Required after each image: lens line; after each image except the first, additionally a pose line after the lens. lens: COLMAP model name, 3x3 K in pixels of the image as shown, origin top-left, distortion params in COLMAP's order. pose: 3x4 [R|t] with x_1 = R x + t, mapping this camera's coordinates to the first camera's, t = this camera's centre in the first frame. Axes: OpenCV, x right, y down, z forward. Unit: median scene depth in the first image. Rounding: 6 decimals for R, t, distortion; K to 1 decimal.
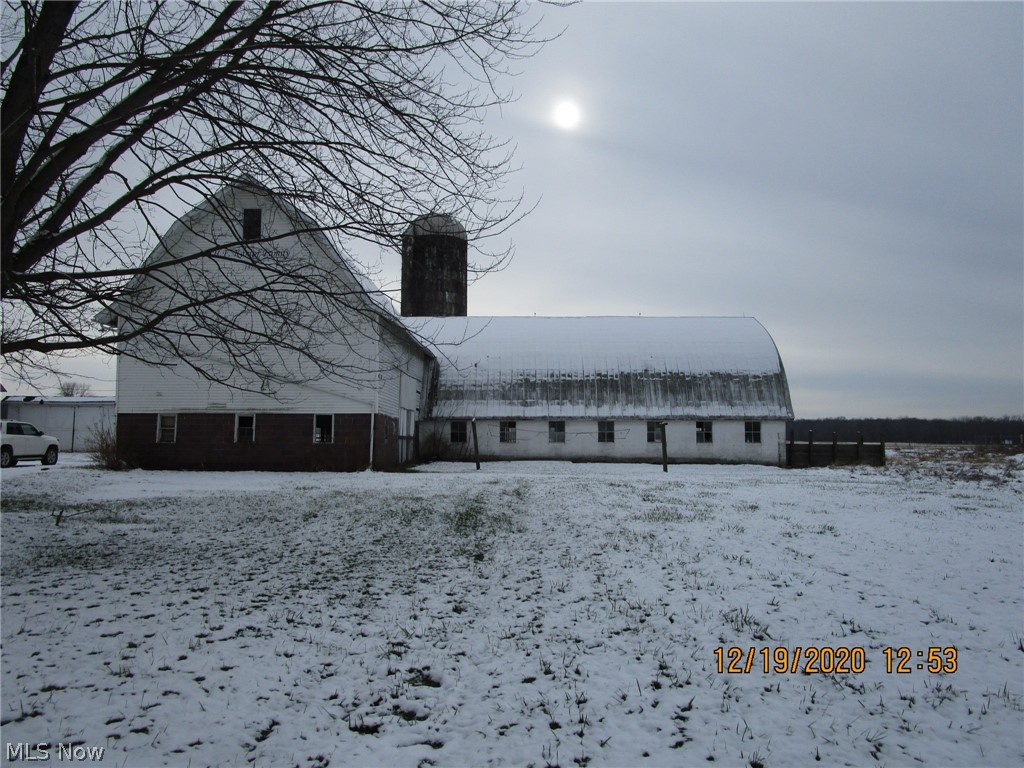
lens RADIAL K [[734.4, 0, 510.9], [0, 734.4, 387.7], [0, 0, 1]] dist [0.002261, -0.000294]
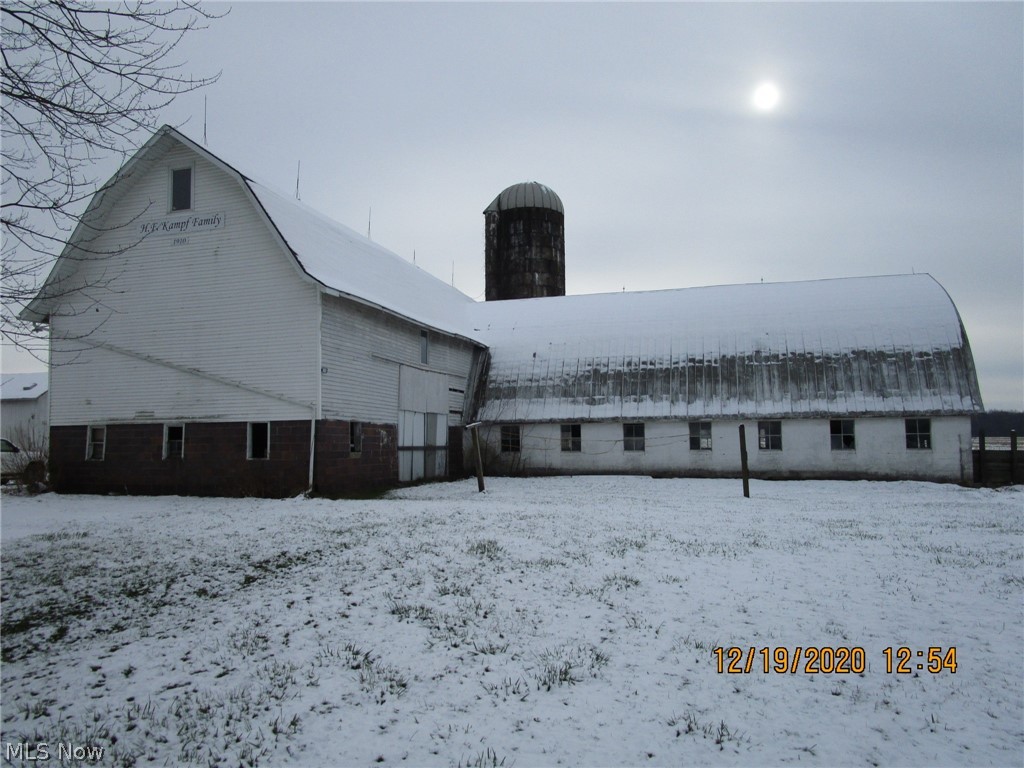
lens RADIAL K [[734.4, 0, 516.0], [0, 734.4, 378.2], [0, 0, 1]] dist [0.002261, -0.000294]
pose [[0.965234, -0.034672, -0.259077, 0.143355], [0.031148, 0.999358, -0.017695, 0.008573], [0.259524, 0.009010, 0.965695, 0.228929]]
